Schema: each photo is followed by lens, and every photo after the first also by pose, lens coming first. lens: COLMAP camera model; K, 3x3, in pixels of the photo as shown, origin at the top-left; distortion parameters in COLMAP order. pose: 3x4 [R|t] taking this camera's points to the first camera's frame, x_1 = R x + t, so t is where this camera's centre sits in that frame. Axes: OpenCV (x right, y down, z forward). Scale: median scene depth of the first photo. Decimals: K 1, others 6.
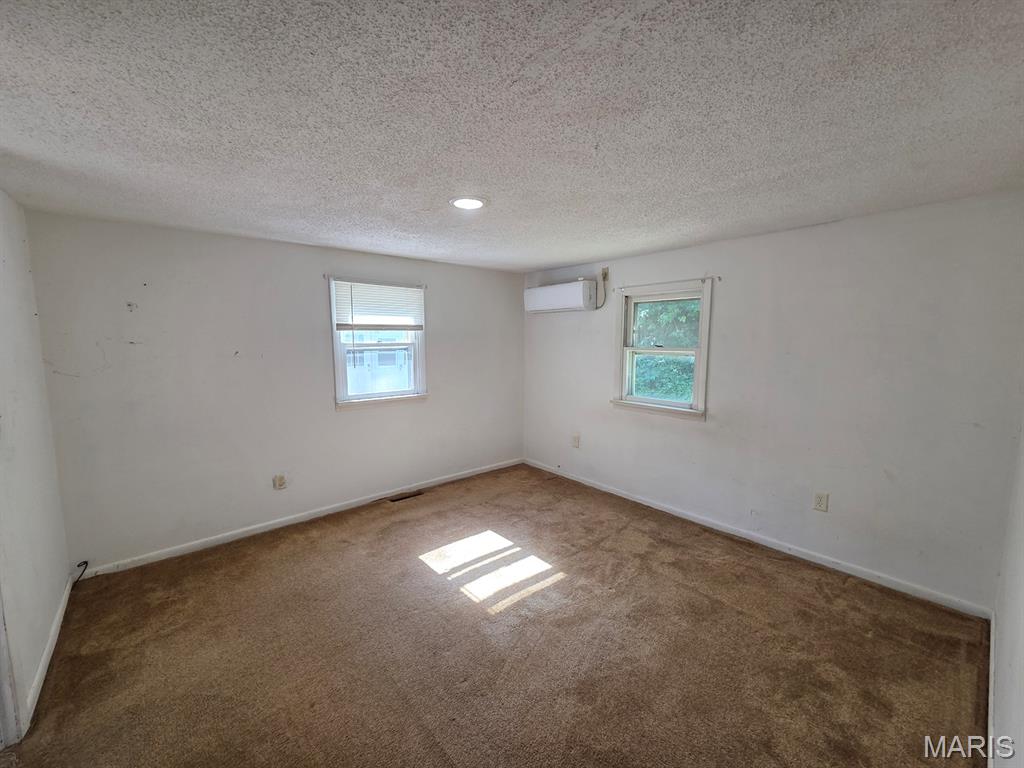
lens RADIAL K [[420.9, 0, 502.9], [0, 420.9, 384.7], [0, 0, 1]] dist [0.006569, -0.001130]
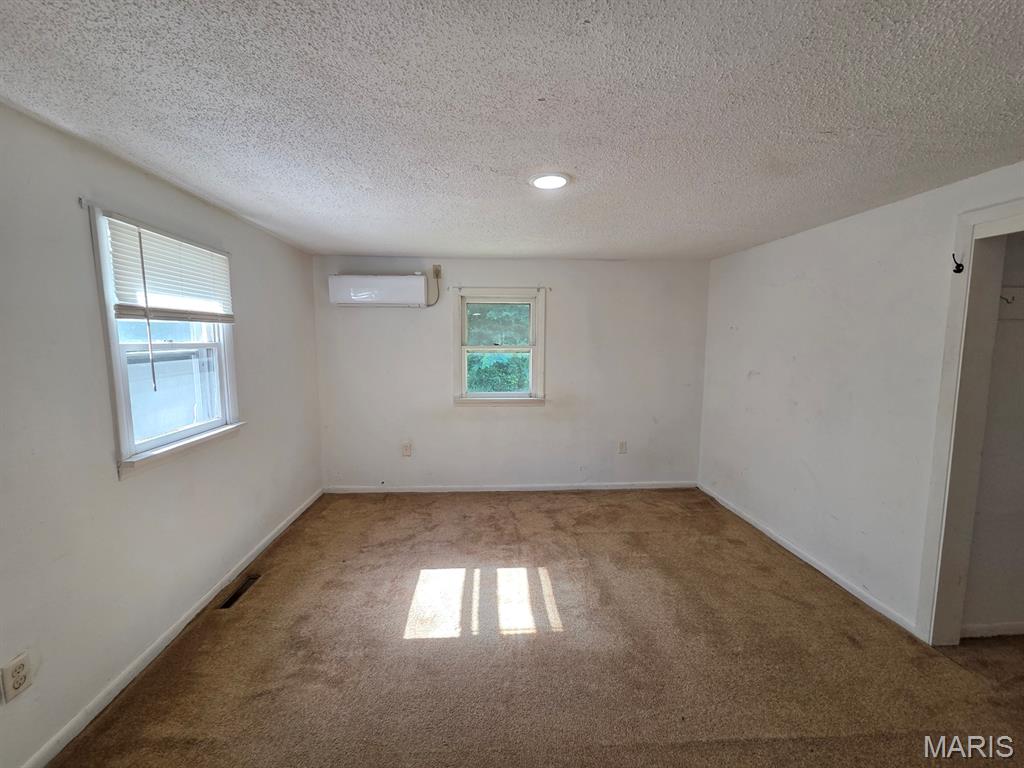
lens RADIAL K [[420.9, 0, 505.6], [0, 420.9, 385.2], [0, 0, 1]] dist [0.006569, -0.001130]
pose [[0.597984, -0.086147, 0.796865, -0.531330], [0.086666, 0.995328, 0.042566, -0.032332], [-0.796809, 0.043608, 0.602656, 0.341669]]
